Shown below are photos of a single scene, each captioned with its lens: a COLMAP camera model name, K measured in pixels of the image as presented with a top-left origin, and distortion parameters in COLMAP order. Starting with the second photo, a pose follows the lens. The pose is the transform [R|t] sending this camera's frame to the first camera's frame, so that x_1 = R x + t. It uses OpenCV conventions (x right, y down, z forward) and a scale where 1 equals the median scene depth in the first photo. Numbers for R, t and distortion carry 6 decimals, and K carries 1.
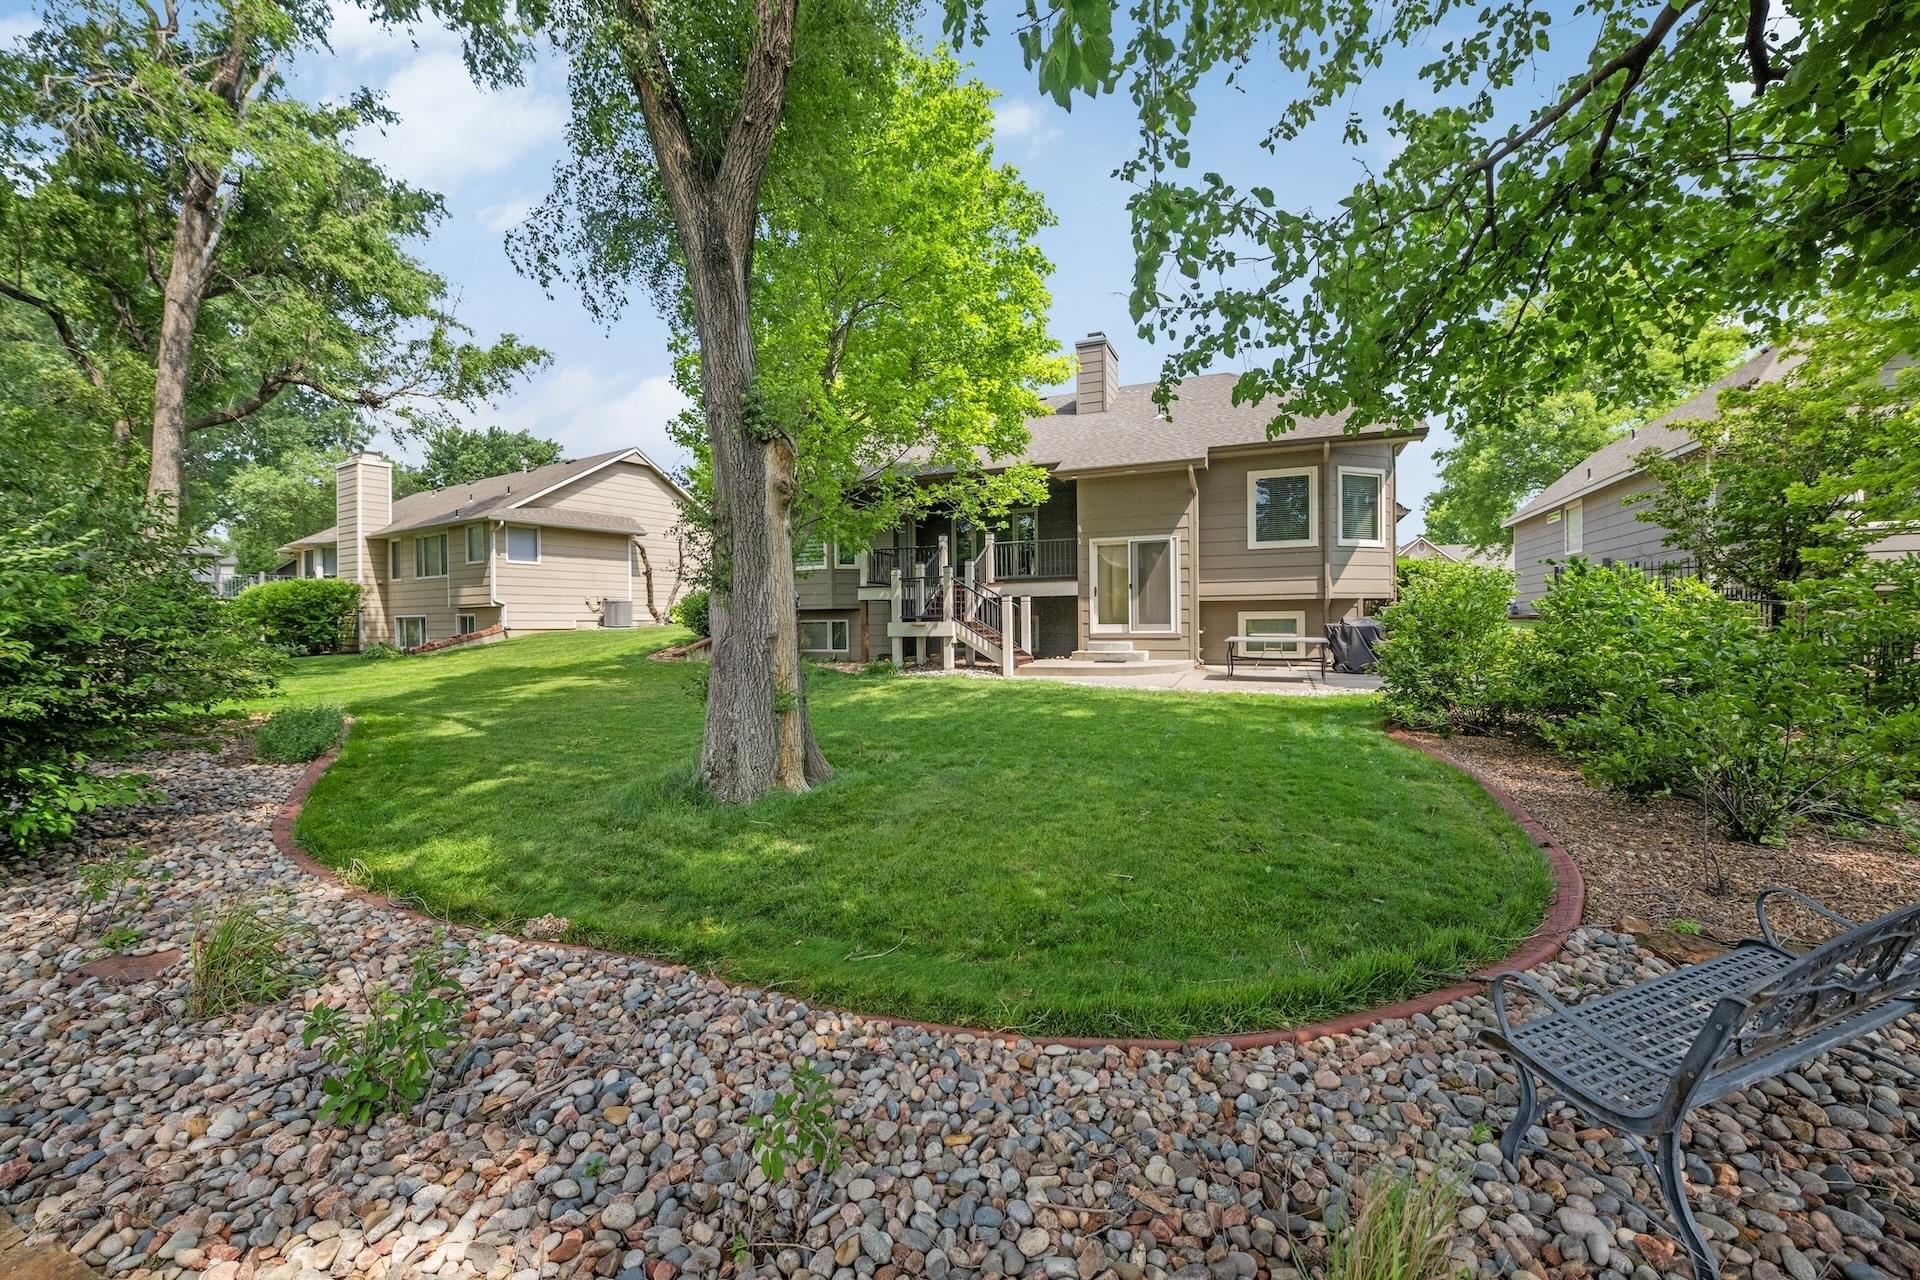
lens RADIAL K [[751.0, 0, 960.0], [0, 751.0, 640.0], [0, 0, 1]] dist [0.000642, 0.000328]
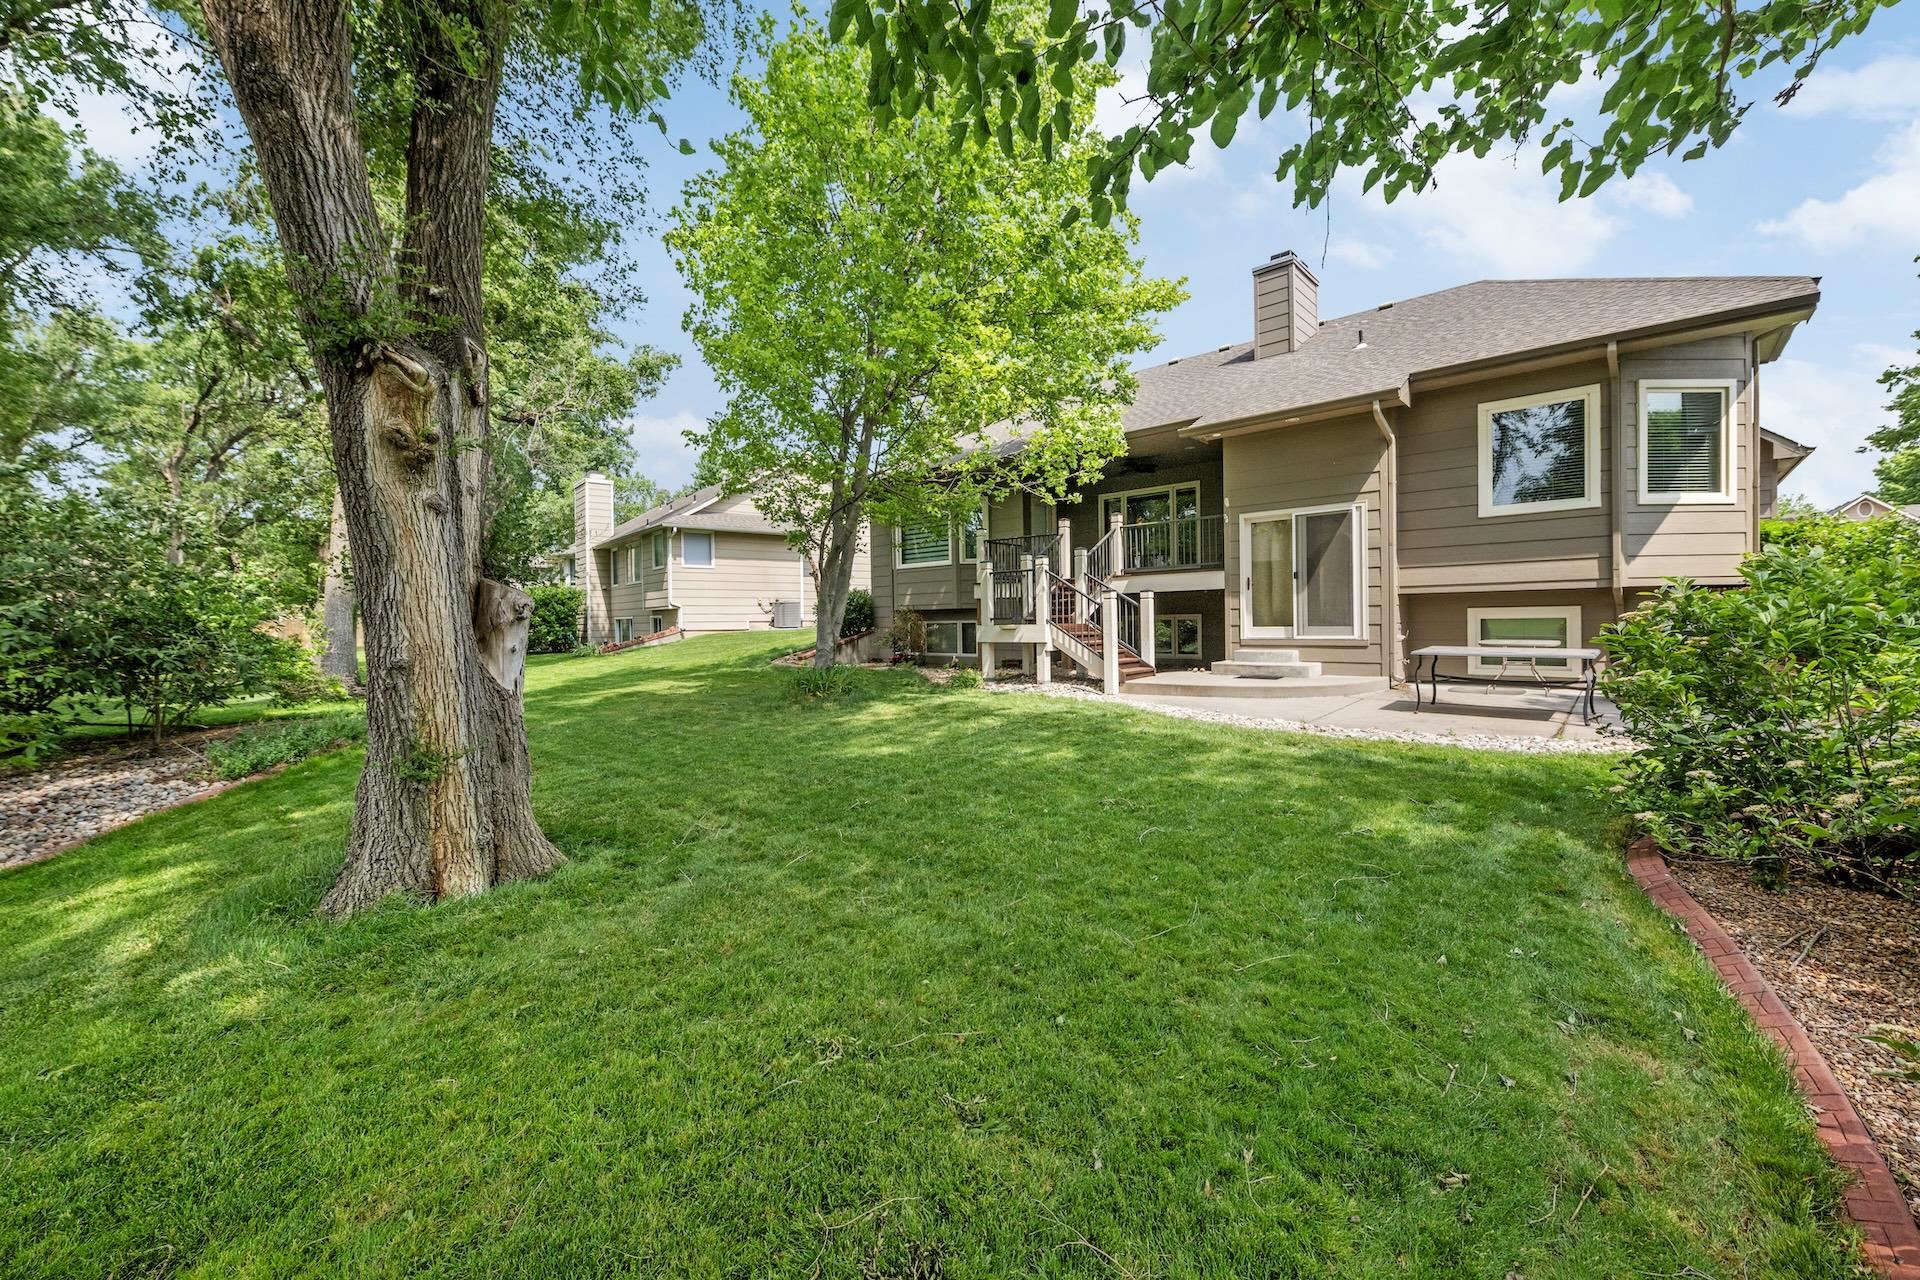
lens RADIAL K [[751.0, 0, 960.0], [0, 751.0, 640.0], [0, 0, 1]] dist [0.000642, 0.000328]
pose [[0.943602, 0.004638, -0.331050, 0.161482], [-0.003031, 0.999981, 0.005369, -0.010976], [0.331068, -0.004063, 0.943598, 0.191962]]
